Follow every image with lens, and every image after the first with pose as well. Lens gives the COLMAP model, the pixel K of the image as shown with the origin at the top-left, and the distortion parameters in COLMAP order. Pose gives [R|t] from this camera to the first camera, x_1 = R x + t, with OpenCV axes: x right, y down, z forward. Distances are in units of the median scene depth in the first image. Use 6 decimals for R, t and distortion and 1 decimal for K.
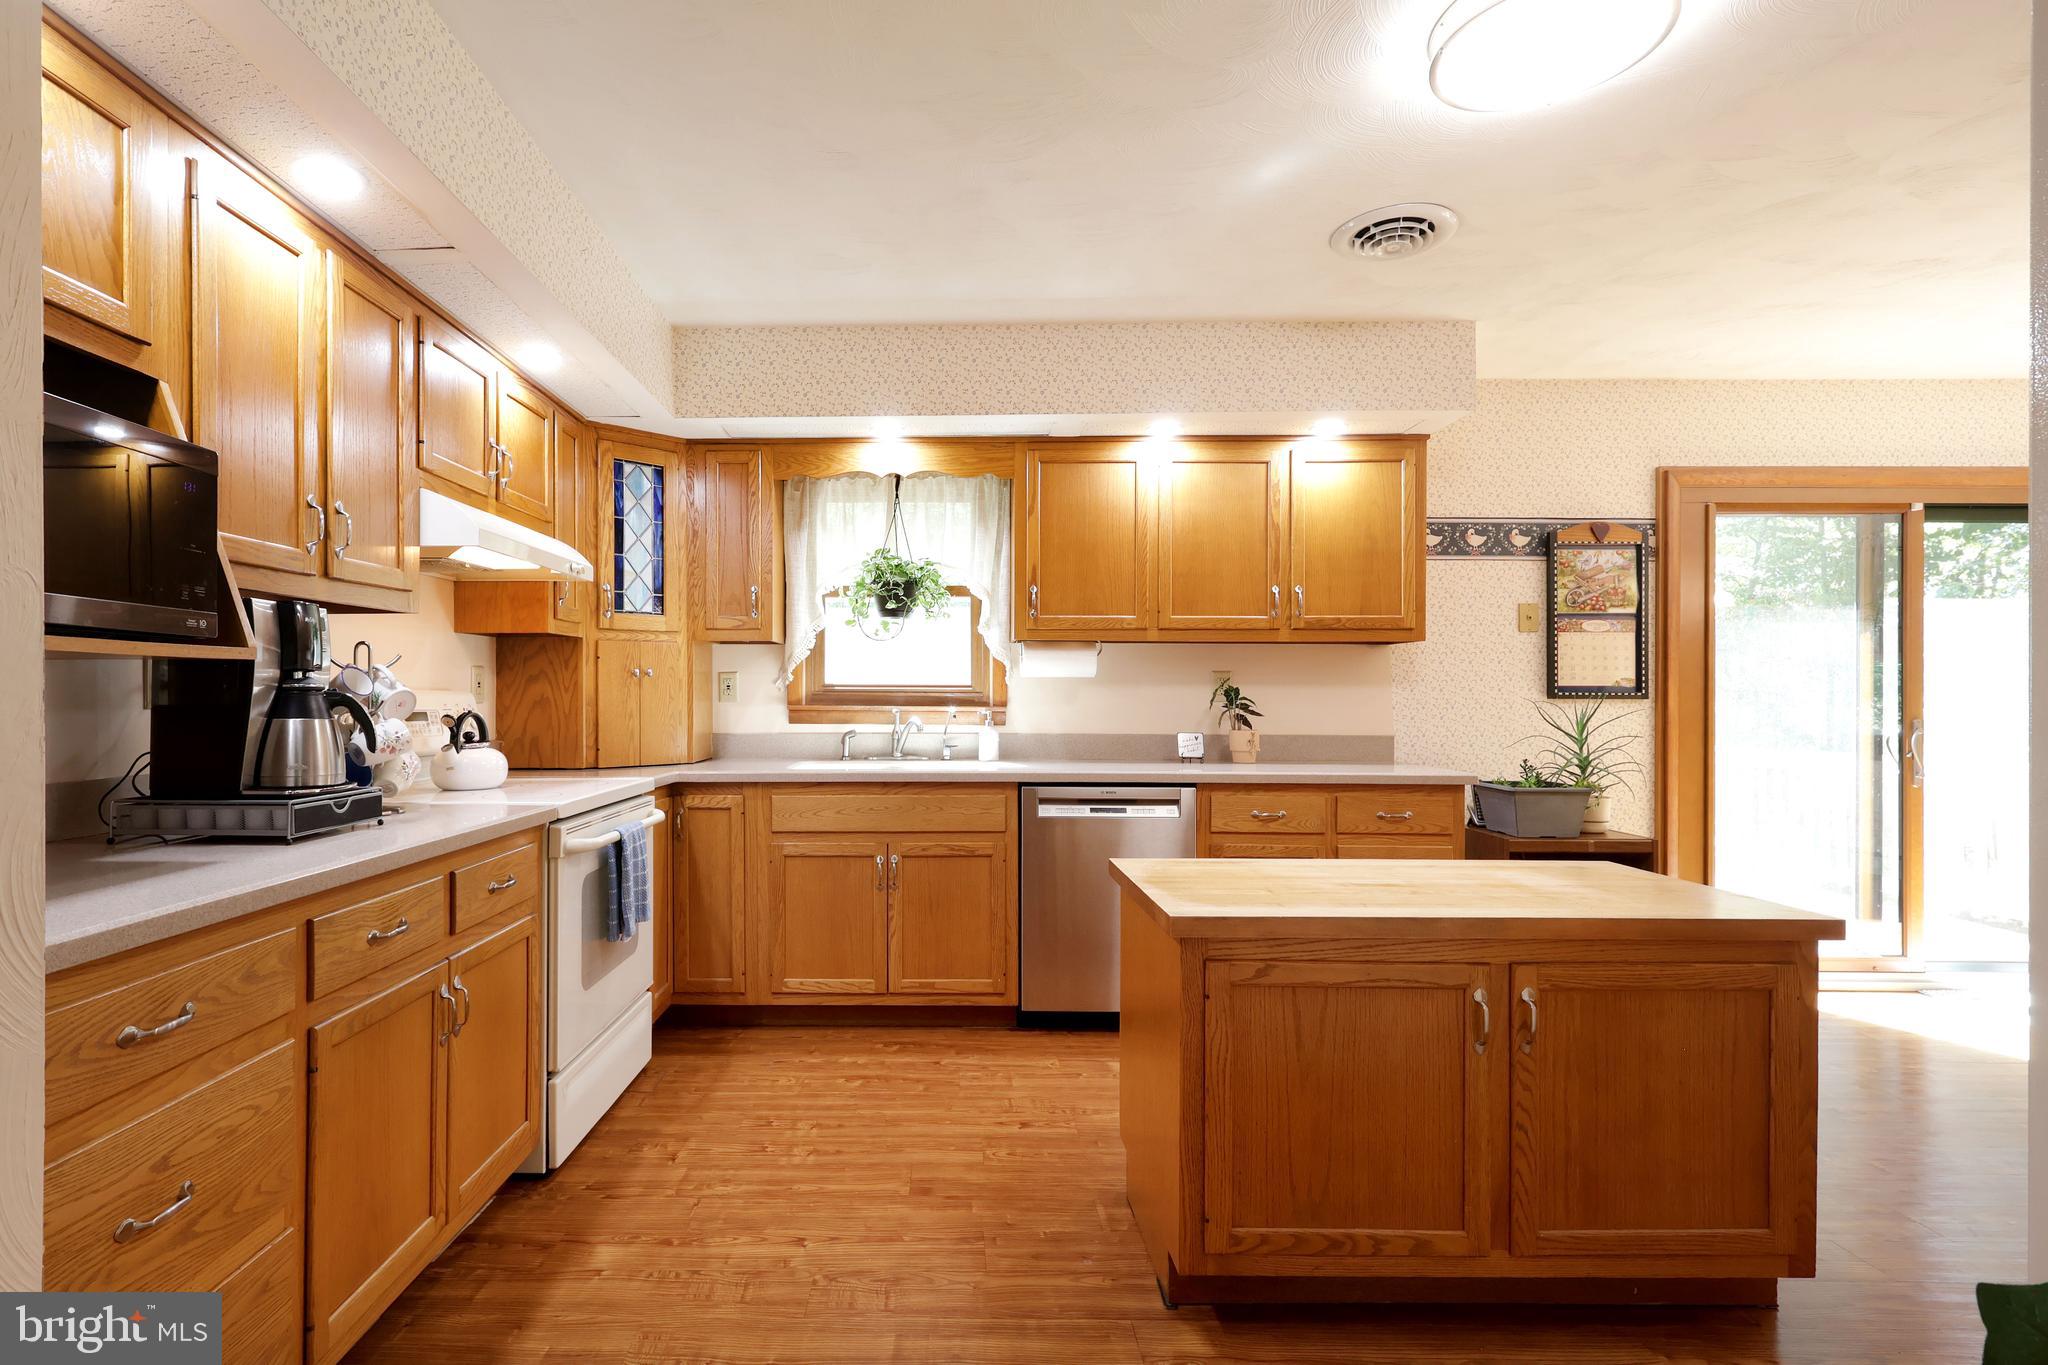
lens RADIAL K [[961.8, 0, 912.1], [0, 961.8, 693.5], [0, 0, 1]] dist [-0.003748, 0.004020]
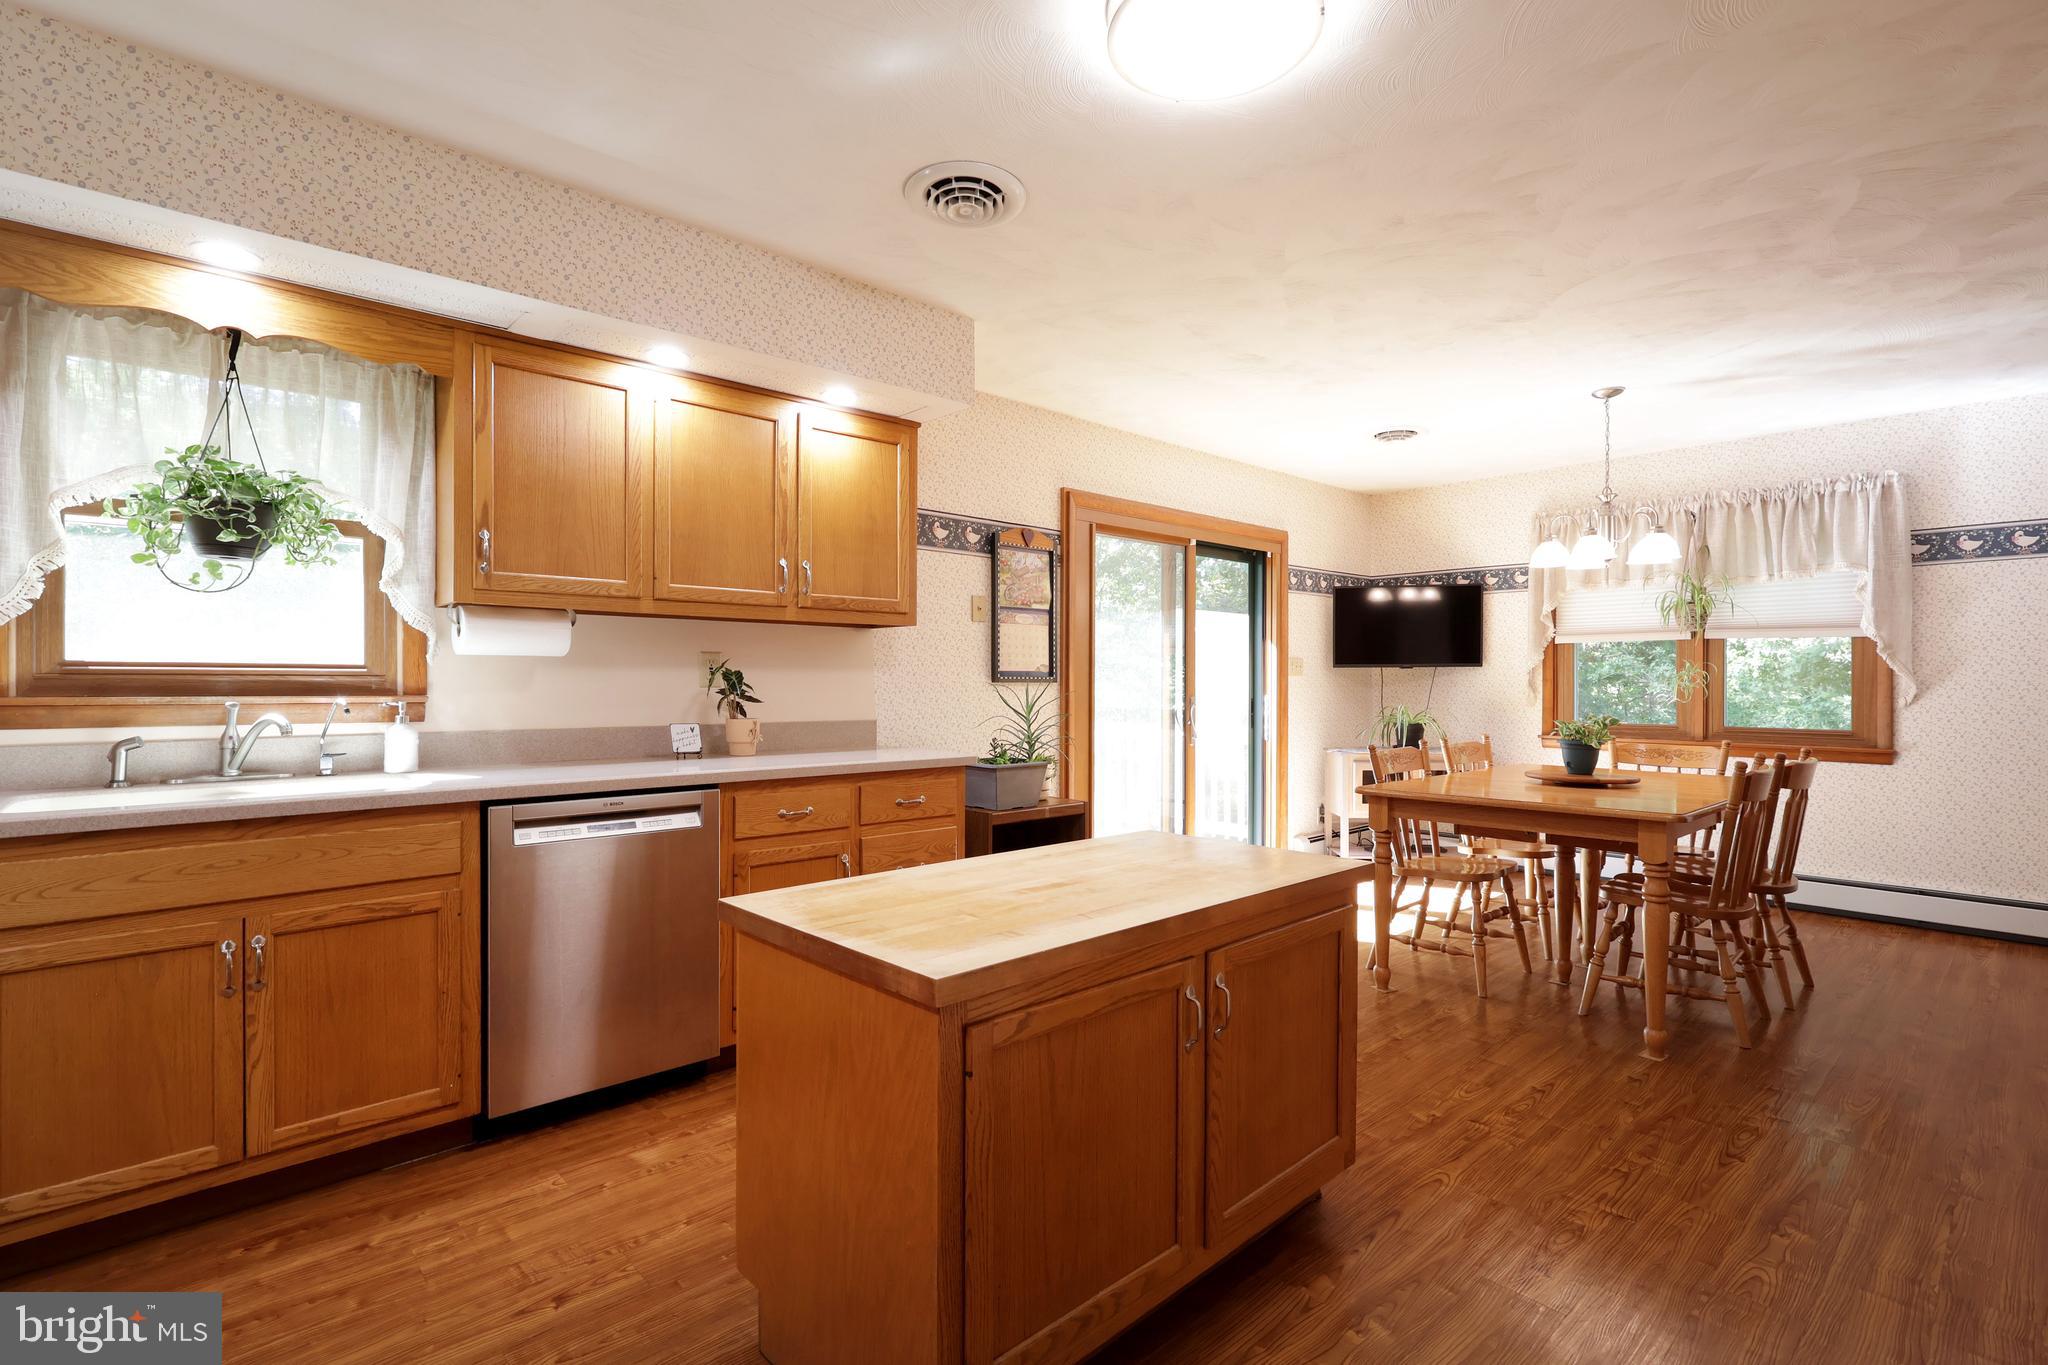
lens RADIAL K [[961.8, 0, 1024.7], [0, 961.8, 683.2], [0, 0, 1]] dist [-0.003748, 0.004020]
pose [[0.719310, -0.002637, 0.694684, -0.093300], [-0.000992, 0.999988, 0.004824, 0.000730], [-0.694689, -0.004159, 0.719299, 0.205176]]
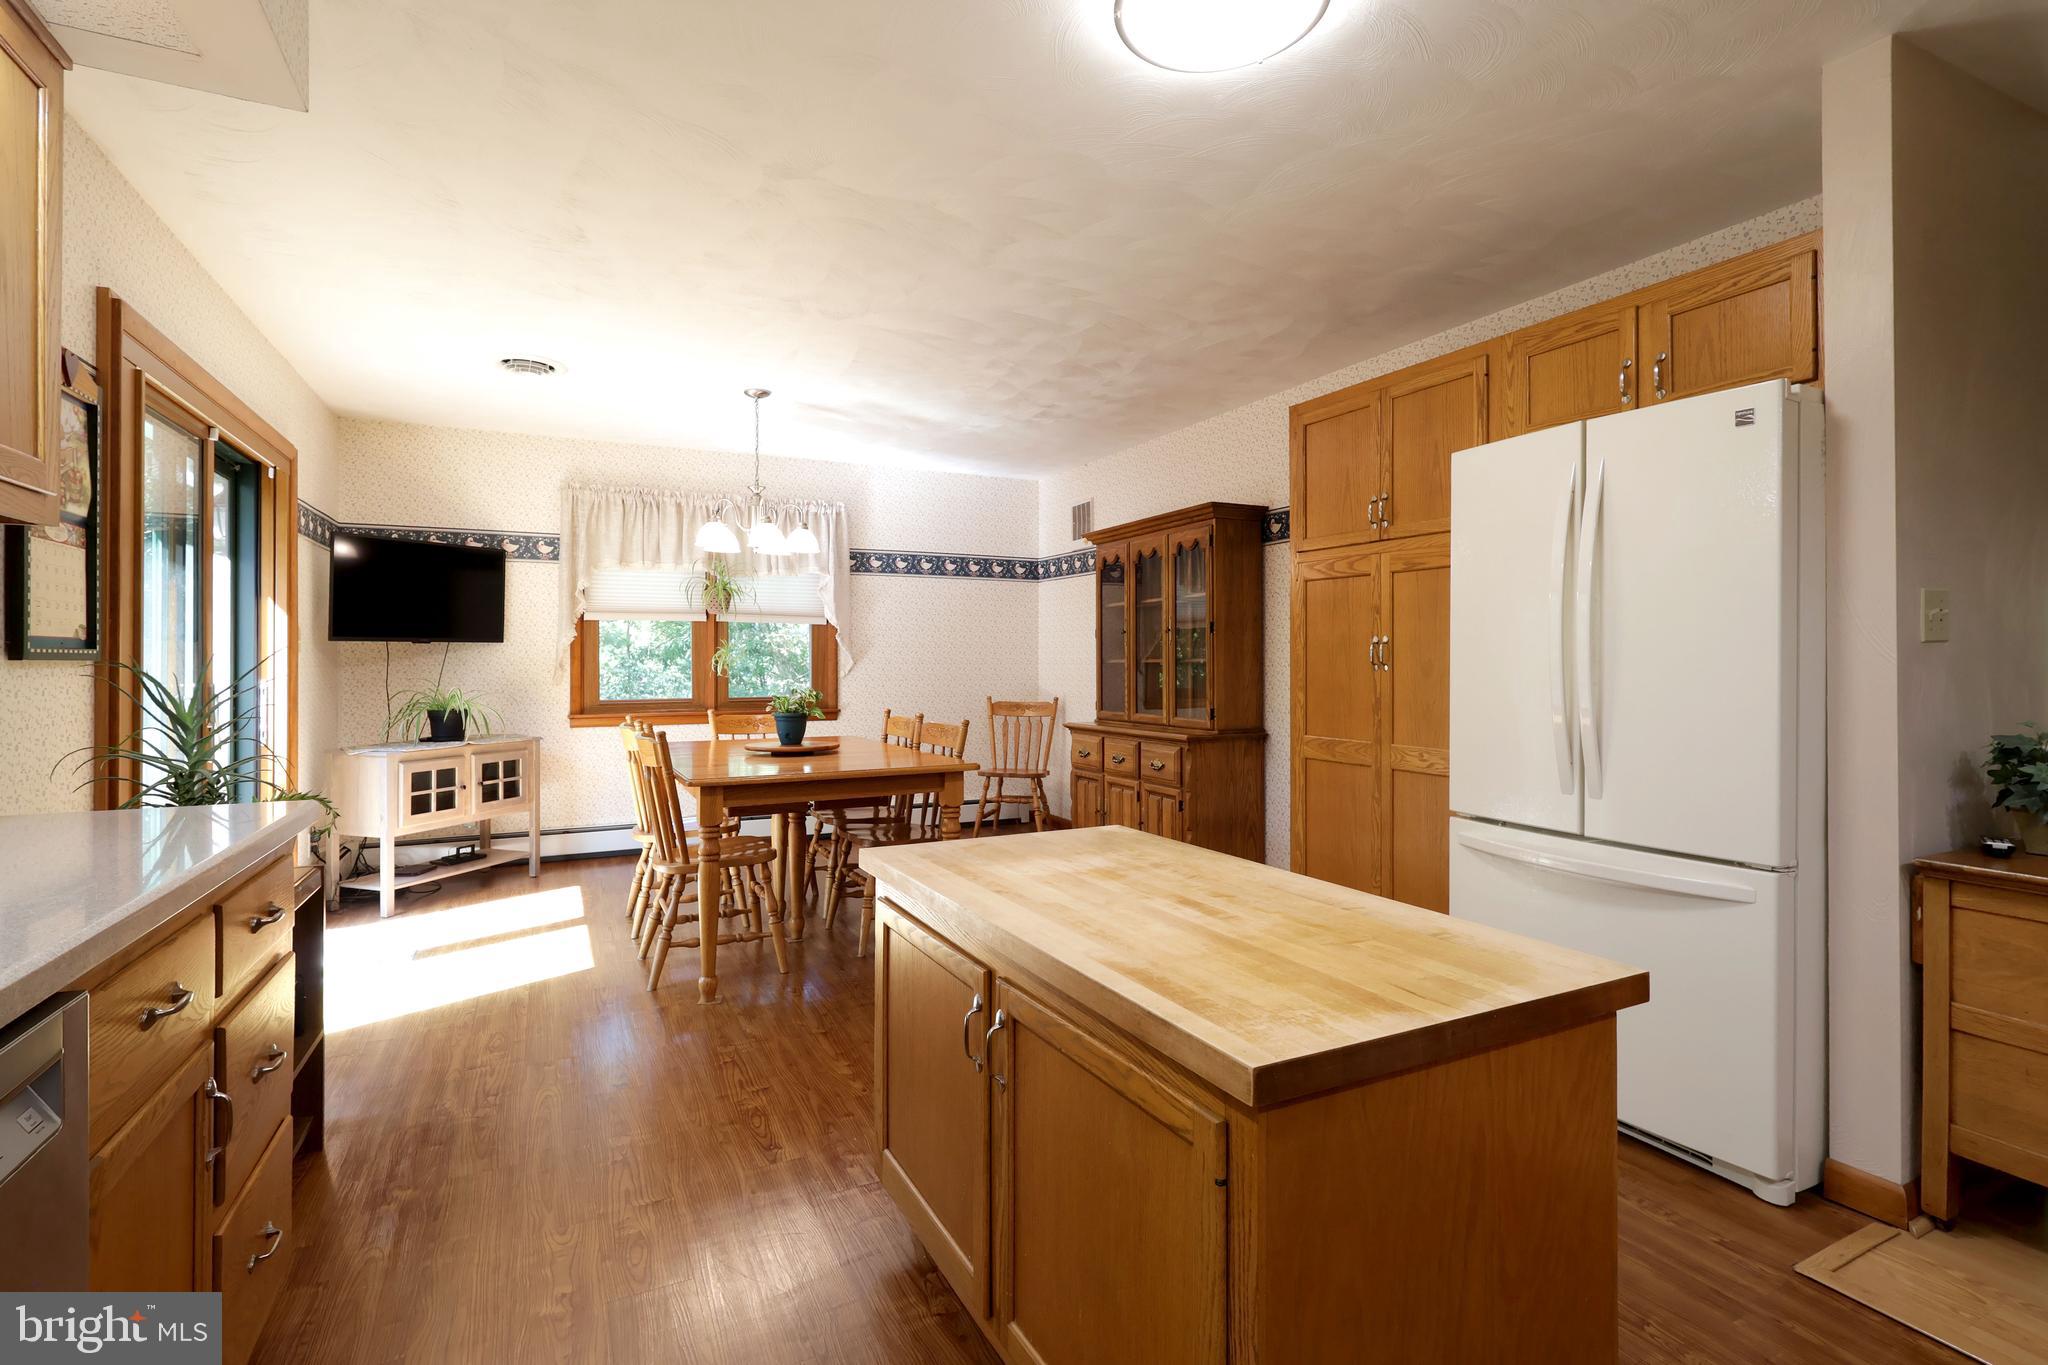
lens RADIAL K [[961.8, 0, 1026.2], [0, 961.8, 667.2], [0, 0, 1]] dist [-0.003748, 0.004020]
pose [[-0.461118, -0.007630, 0.887306, -0.062804], [-0.002481, 0.999970, 0.007310, 0.005334], [-0.887335, 0.001169, -0.461124, 0.867628]]
